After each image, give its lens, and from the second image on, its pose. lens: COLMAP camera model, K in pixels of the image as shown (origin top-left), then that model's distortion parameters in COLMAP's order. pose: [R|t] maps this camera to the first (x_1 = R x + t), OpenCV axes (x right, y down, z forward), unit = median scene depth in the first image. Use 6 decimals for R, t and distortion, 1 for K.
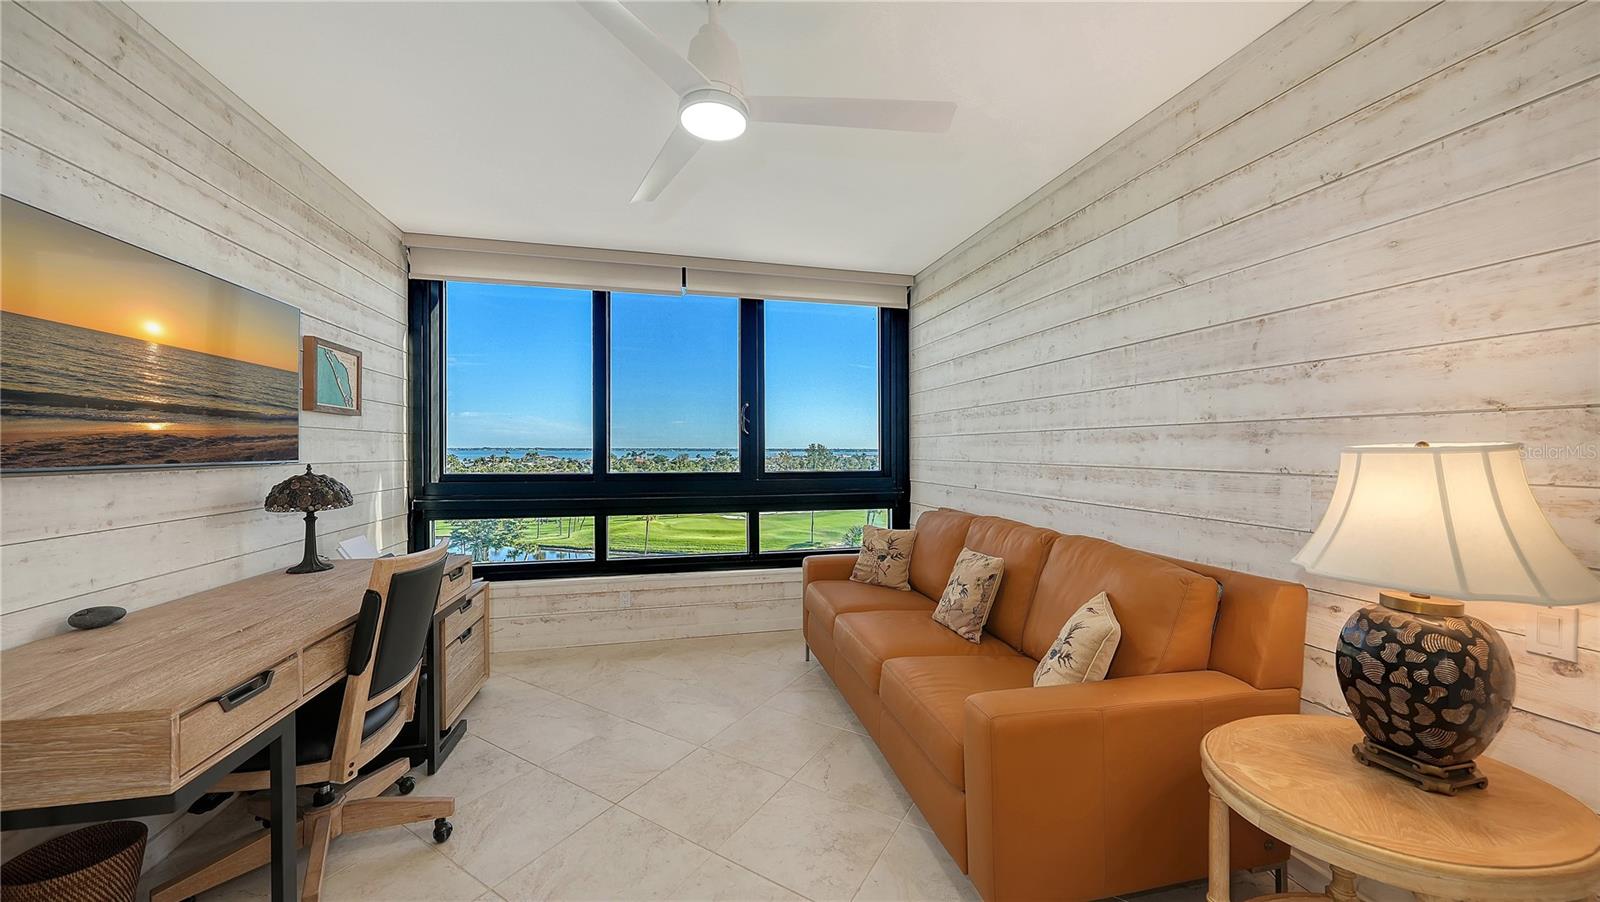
lens RADIAL K [[565.3, 0, 800.8], [0, 565.3, 452.2], [0, 0, 1]] dist [0.001991, -0.000292]
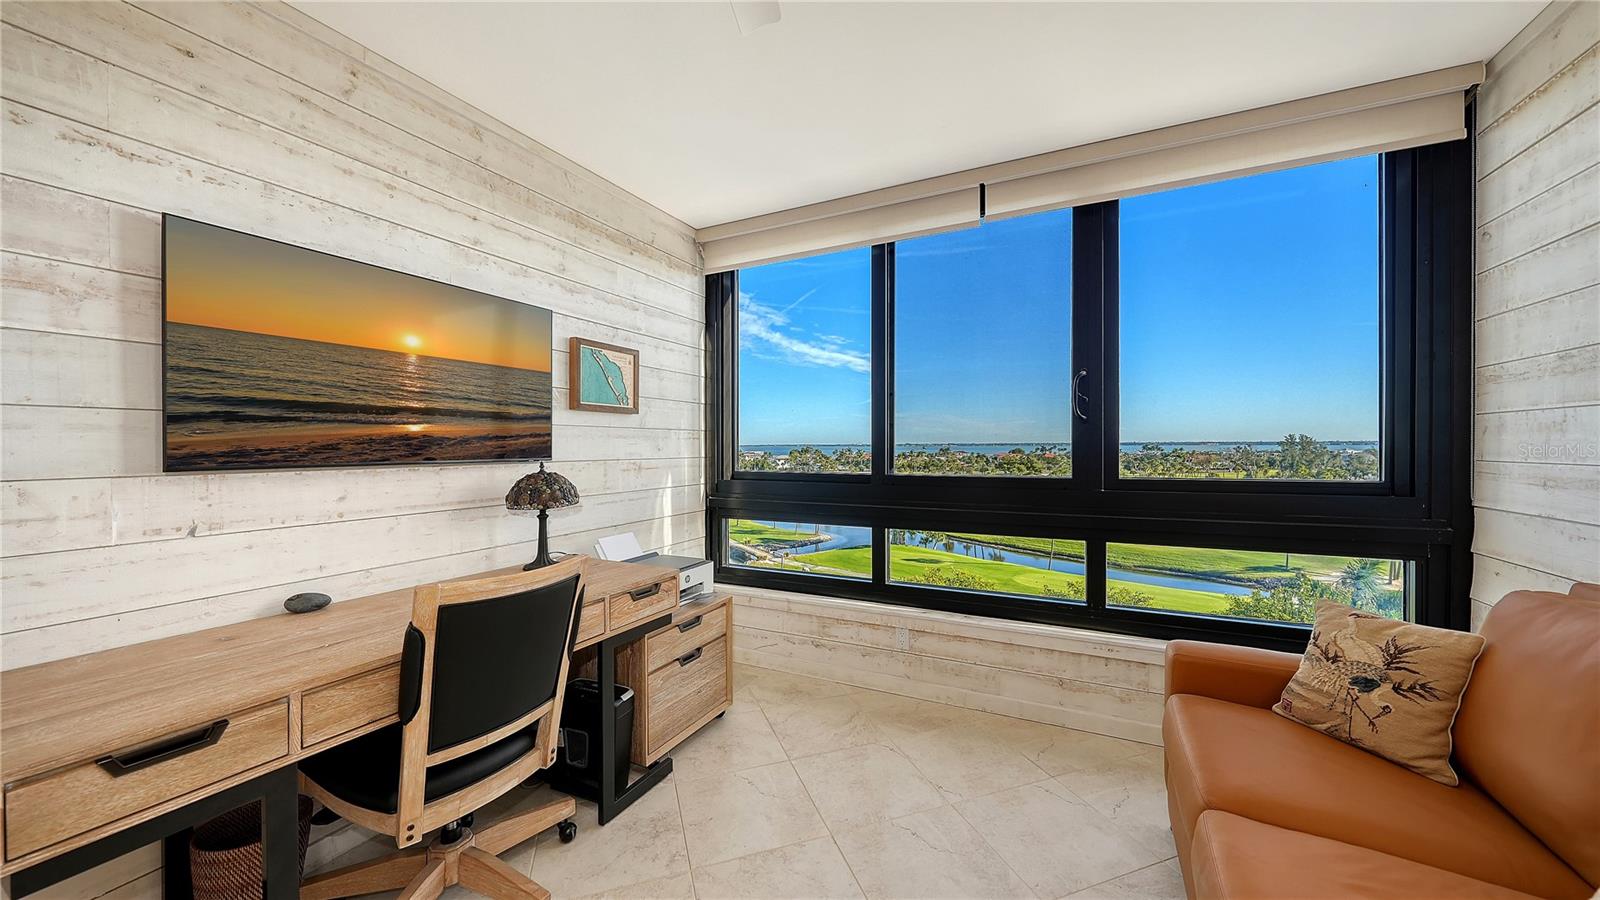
lens RADIAL K [[563.8, 0, 796.7], [0, 563.8, 458.2], [0, 0, 1]] dist [-0.004524, -0.001008]
pose [[0.764692, 0.007685, -0.644350, 0.092955], [0.004969, 0.999829, 0.017823, -0.001106], [0.644376, -0.016831, 0.764523, 0.416196]]
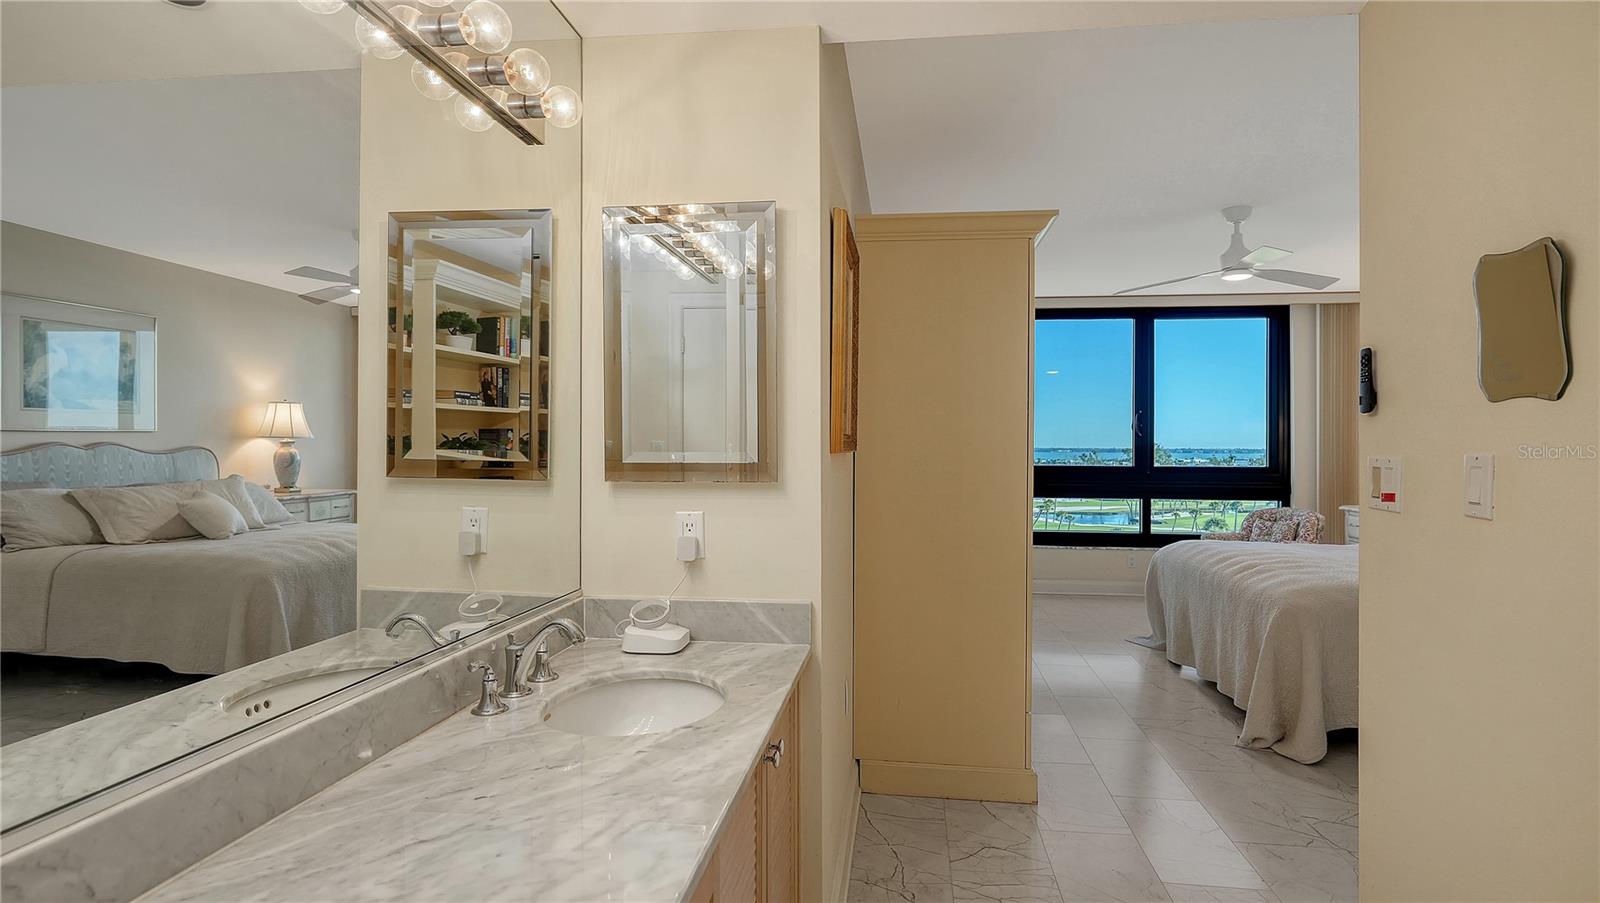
lens RADIAL K [[826.9, 0, 797.1], [0, 826.9, 445.4], [0, 0, 1]] dist [-0.000088, 0.000106]
pose [[0.931750, 0.000818, -0.363098, -0.218719], [-0.004172, 0.999956, -0.008452, 0.053167], [0.363075, 0.009390, 0.931712, -0.919258]]
